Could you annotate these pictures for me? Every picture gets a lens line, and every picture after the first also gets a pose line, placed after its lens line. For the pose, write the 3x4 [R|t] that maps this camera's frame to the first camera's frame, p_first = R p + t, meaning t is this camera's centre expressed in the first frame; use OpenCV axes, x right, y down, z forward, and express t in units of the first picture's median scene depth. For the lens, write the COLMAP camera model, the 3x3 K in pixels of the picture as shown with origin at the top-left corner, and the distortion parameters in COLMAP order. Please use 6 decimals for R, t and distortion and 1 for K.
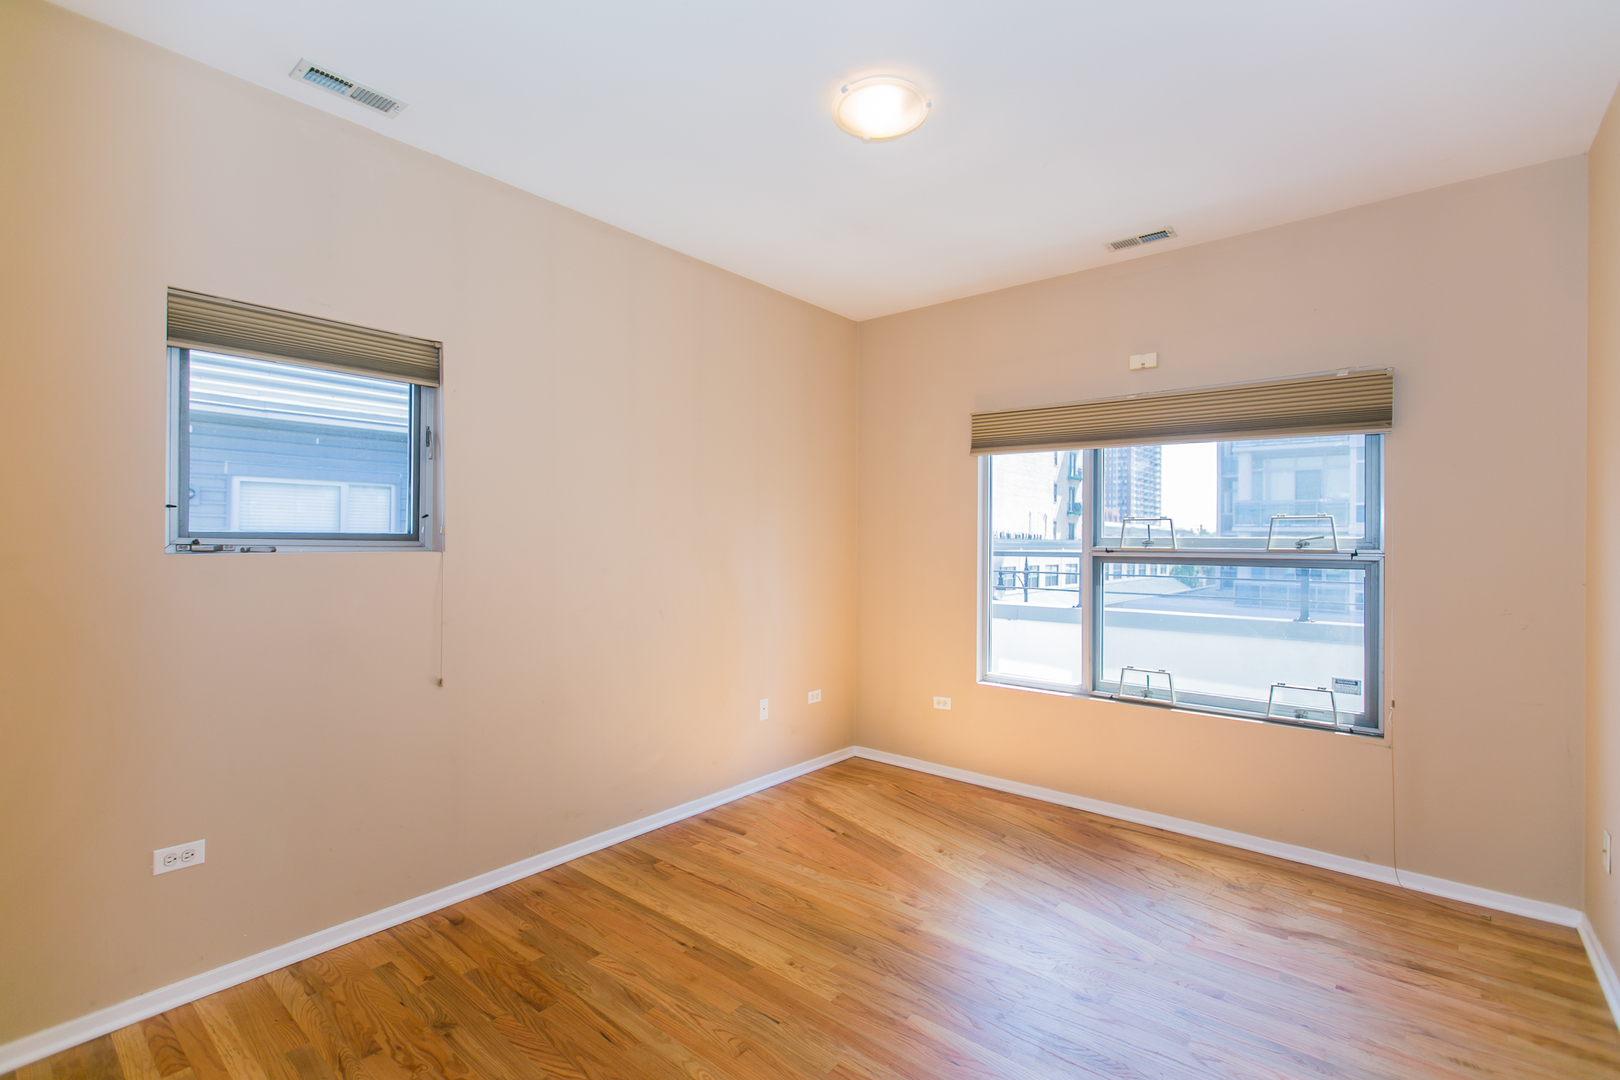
lens RADIAL K [[726.6, 0, 810.0], [0, 726.6, 540.0], [0, 0, 1]] dist [0.000619, 0.000047]
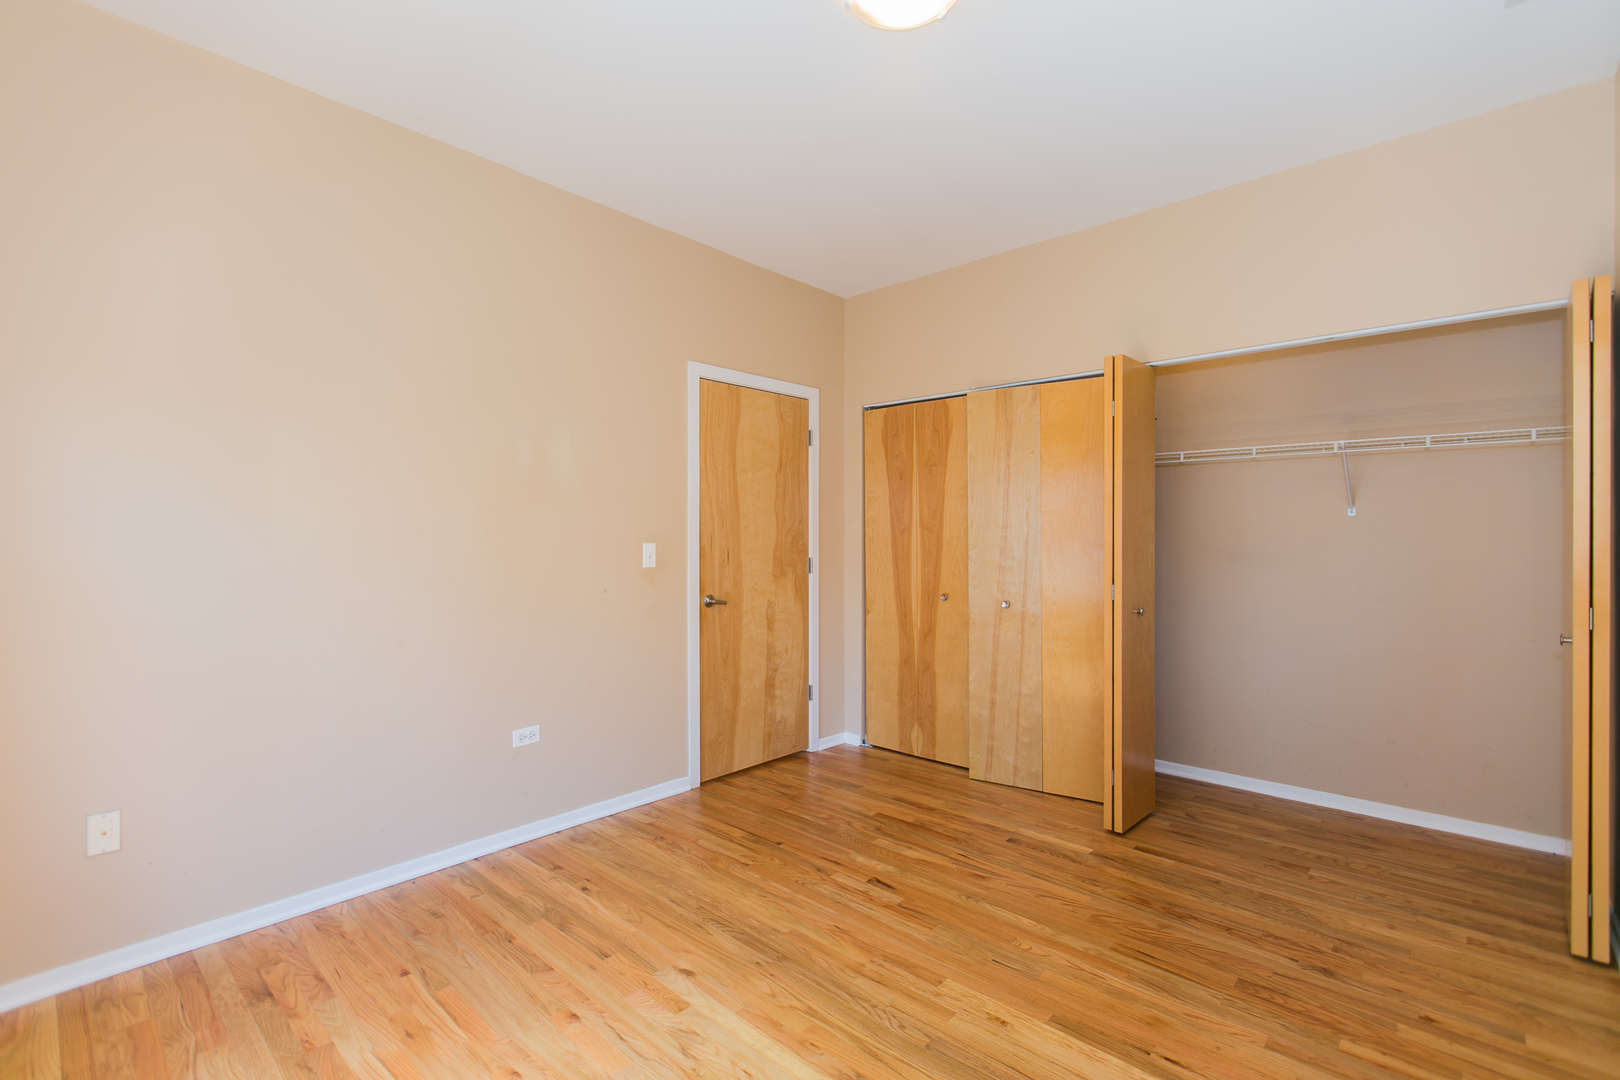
lens RADIAL K [[726.6, 0, 810.0], [0, 726.6, 540.0], [0, 0, 1]] dist [0.000619, 0.000047]
pose [[-0.998398, -0.010225, 0.055645, 0.156387], [-0.010095, 0.999946, 0.002629, 0.045563], [-0.055669, 0.002063, -0.998447, 1.886029]]
